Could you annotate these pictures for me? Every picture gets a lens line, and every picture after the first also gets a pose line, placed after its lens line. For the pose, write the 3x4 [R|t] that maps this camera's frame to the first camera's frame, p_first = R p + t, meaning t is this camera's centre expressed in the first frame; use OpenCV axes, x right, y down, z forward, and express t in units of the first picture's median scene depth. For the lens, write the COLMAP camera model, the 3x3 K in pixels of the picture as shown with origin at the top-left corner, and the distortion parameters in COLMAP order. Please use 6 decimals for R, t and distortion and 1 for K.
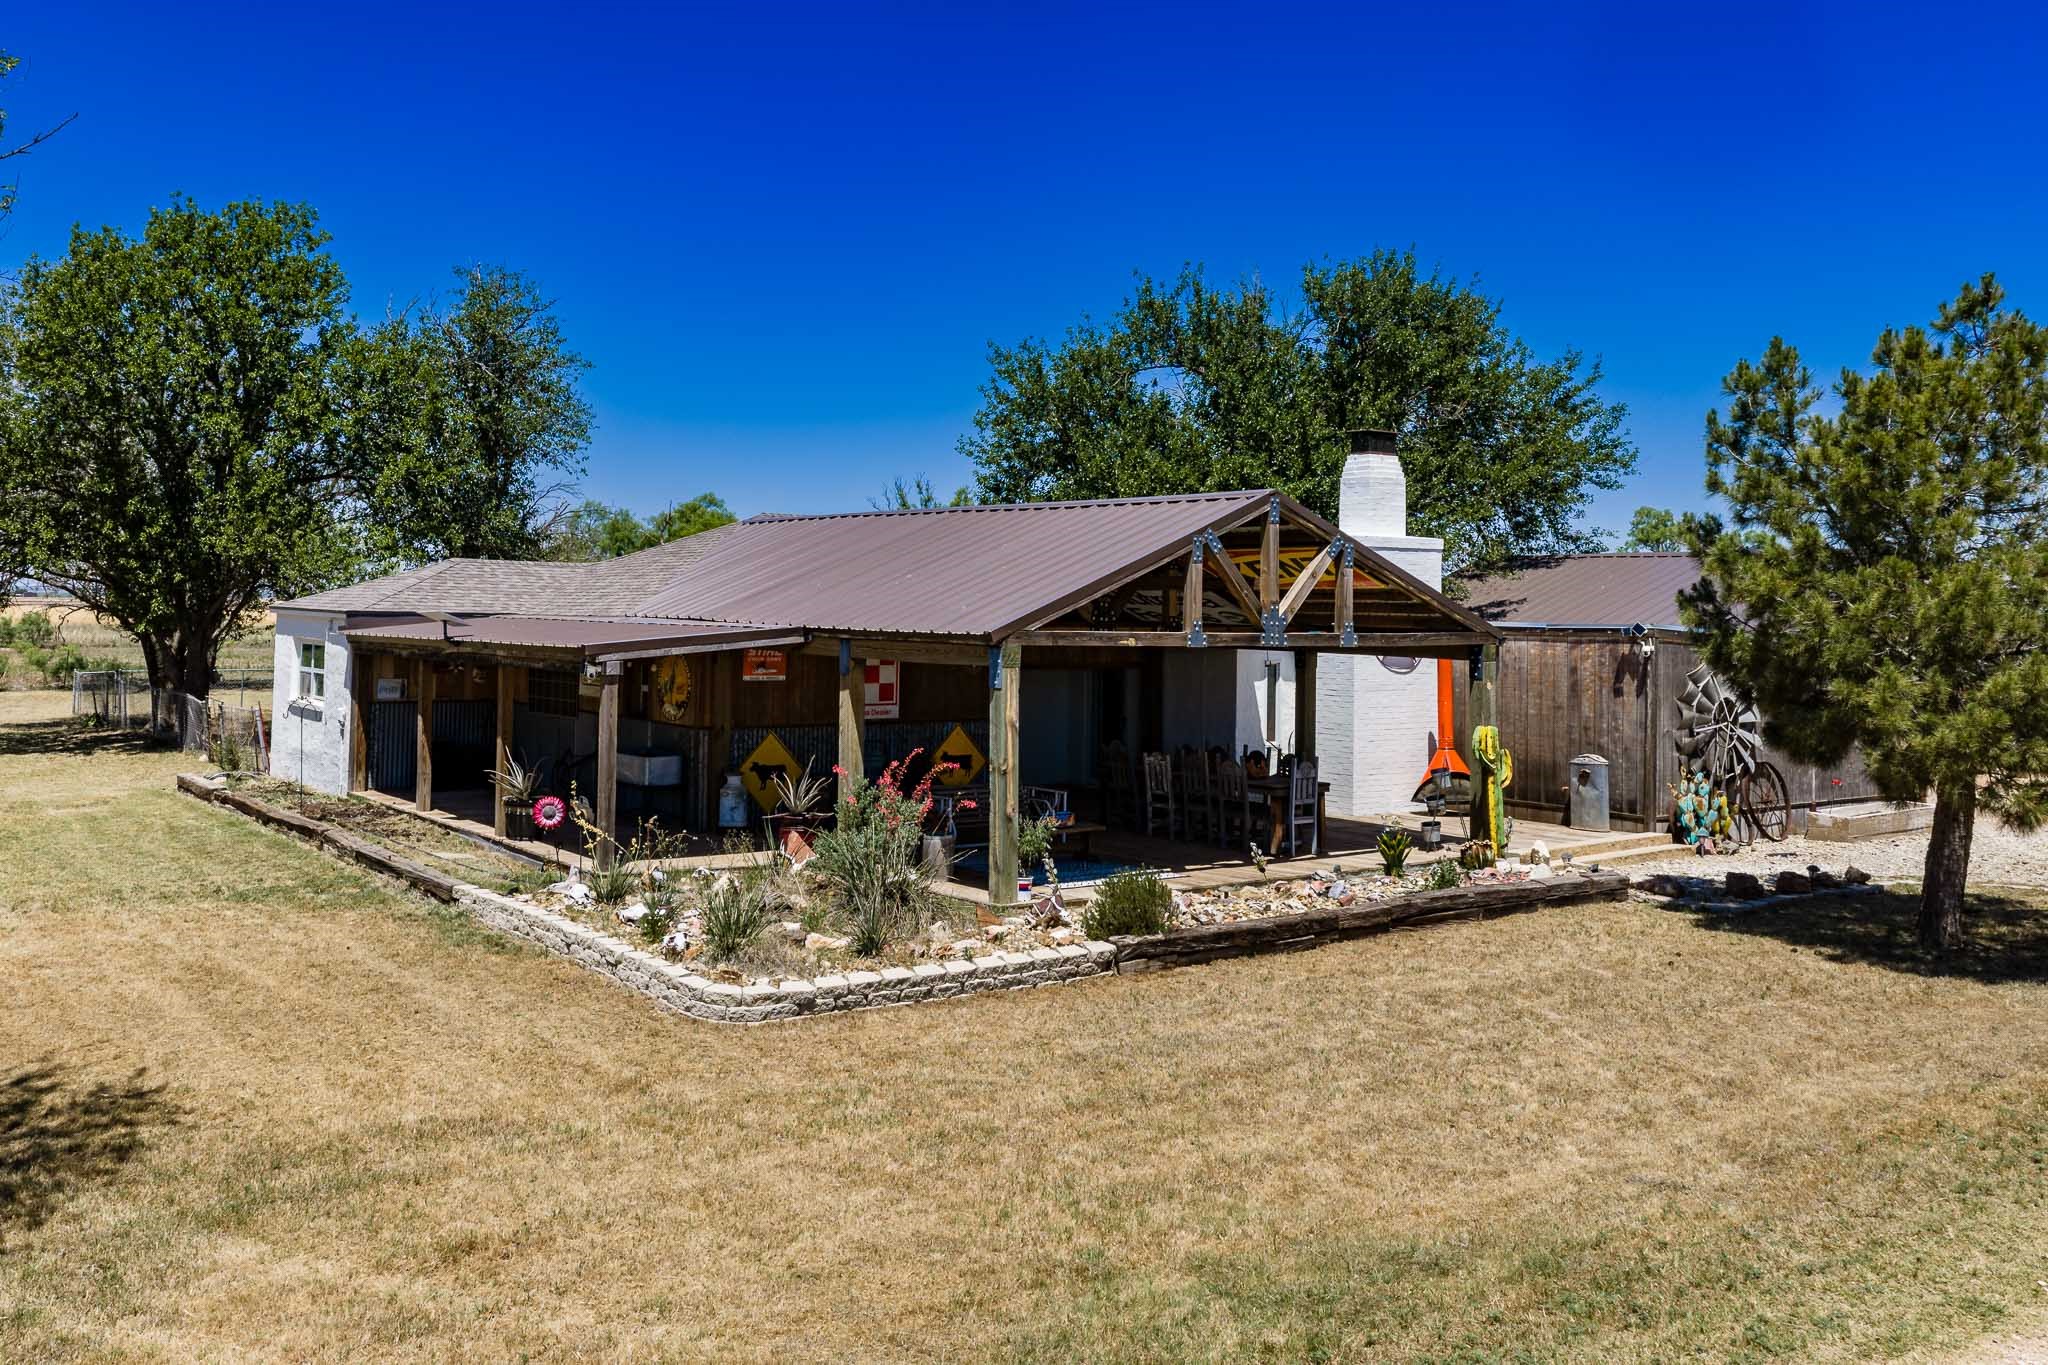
lens RADIAL K [[1665.4, 0, 1009.9], [0, 1665.4, 665.1], [0, 0, 1]] dist [0.075519, 0.002484]
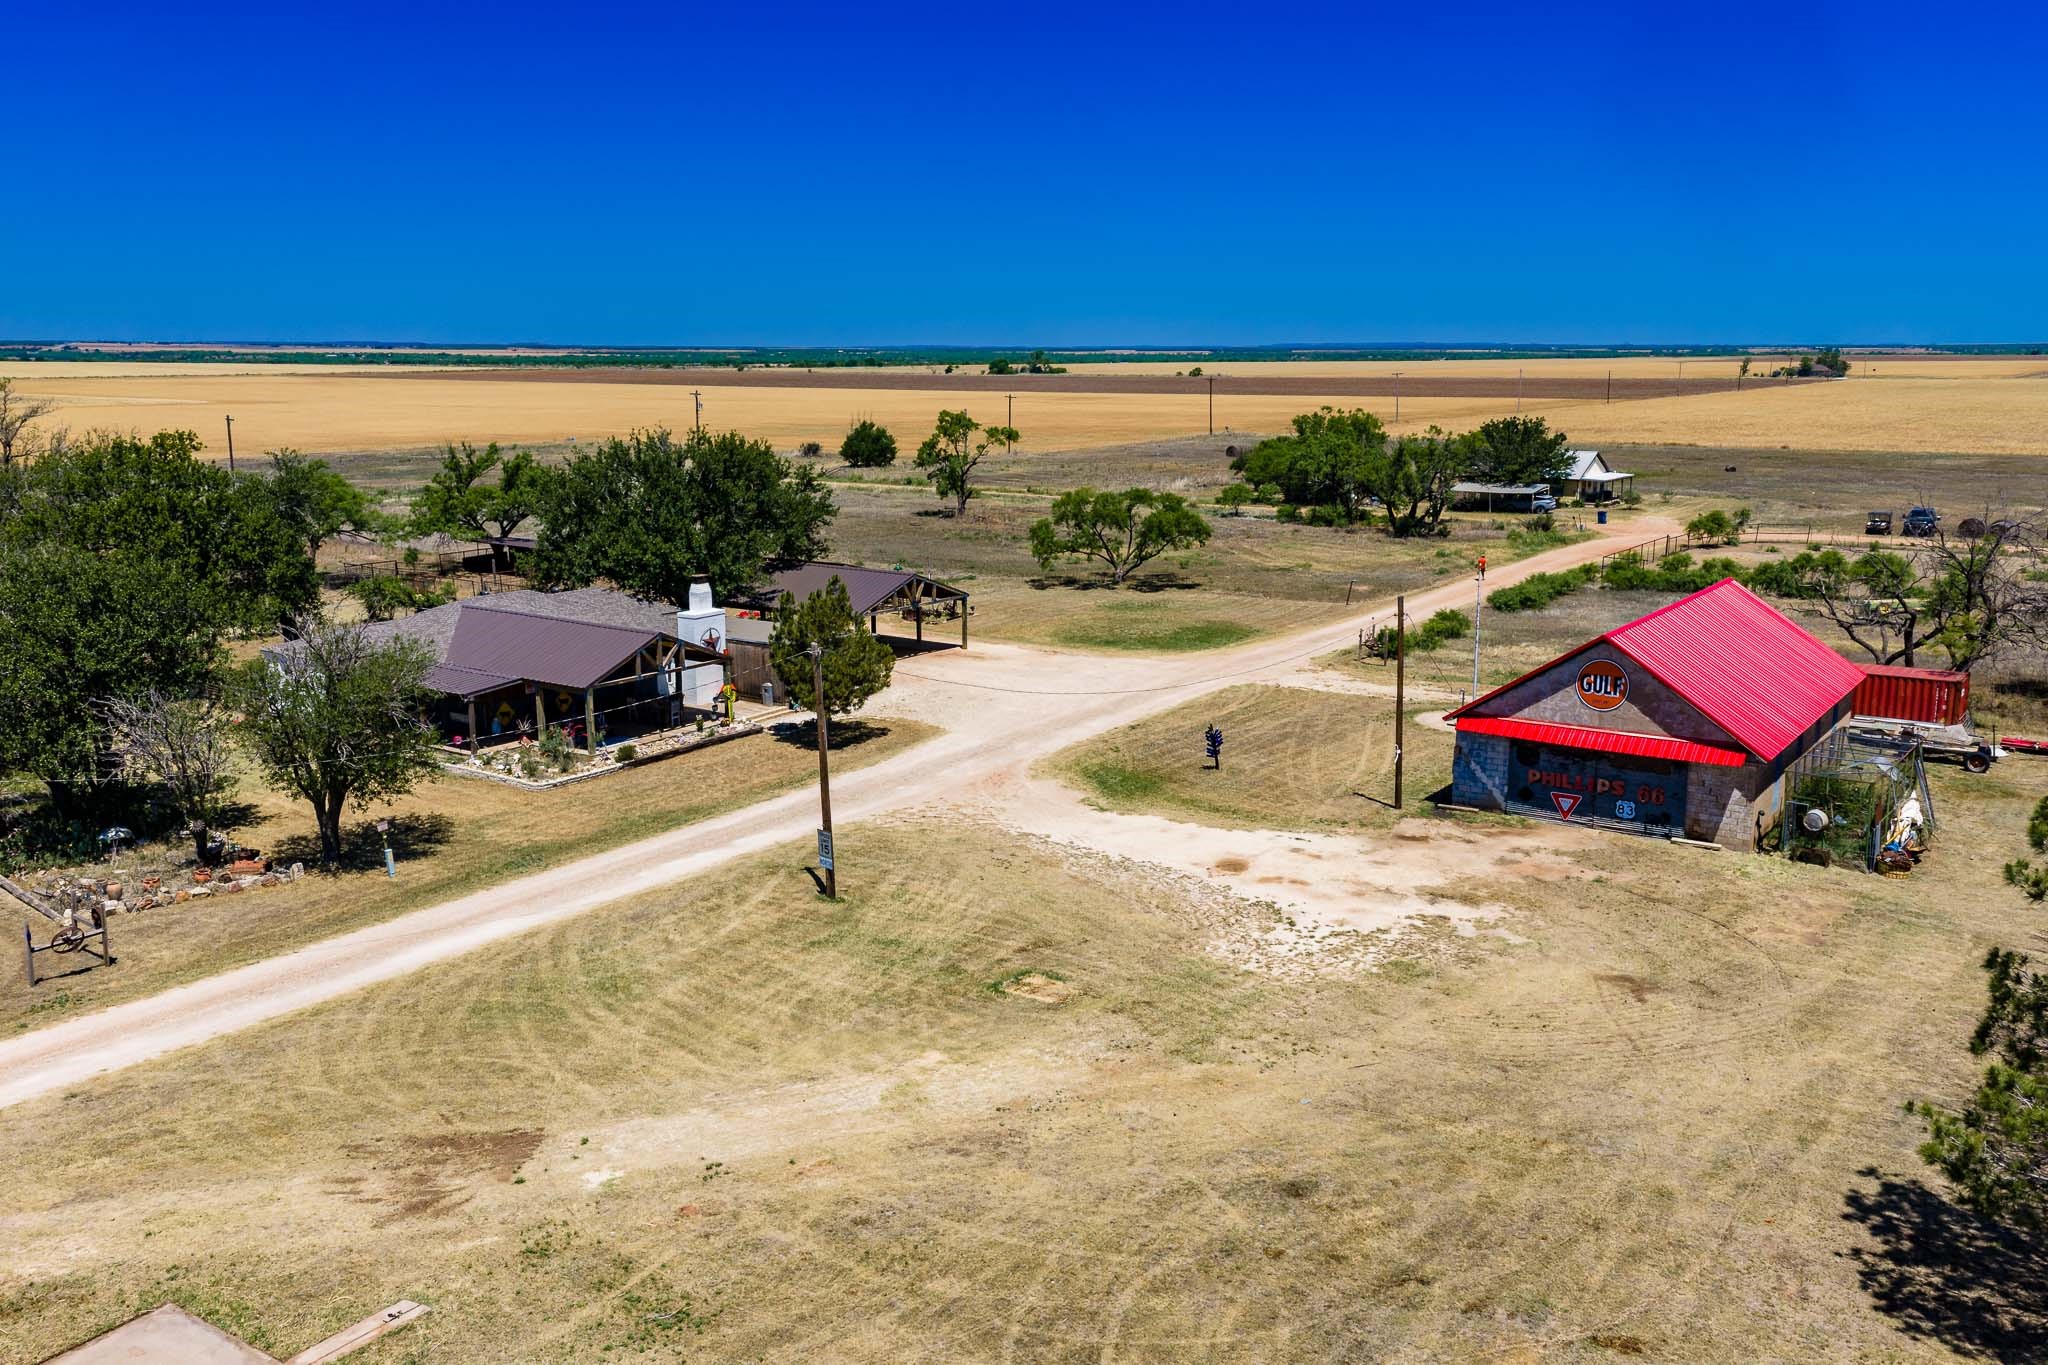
lens RADIAL K [[1665.4, 0, 1032.2], [0, 1665.4, 668.5], [0, 0, 1]] dist [0.075519, 0.002484]
pose [[0.951070, -0.078206, 0.298914, -0.175275], [0.025400, 0.983952, 0.176618, -0.698976], [-0.307929, -0.160384, 0.937793, -2.877787]]
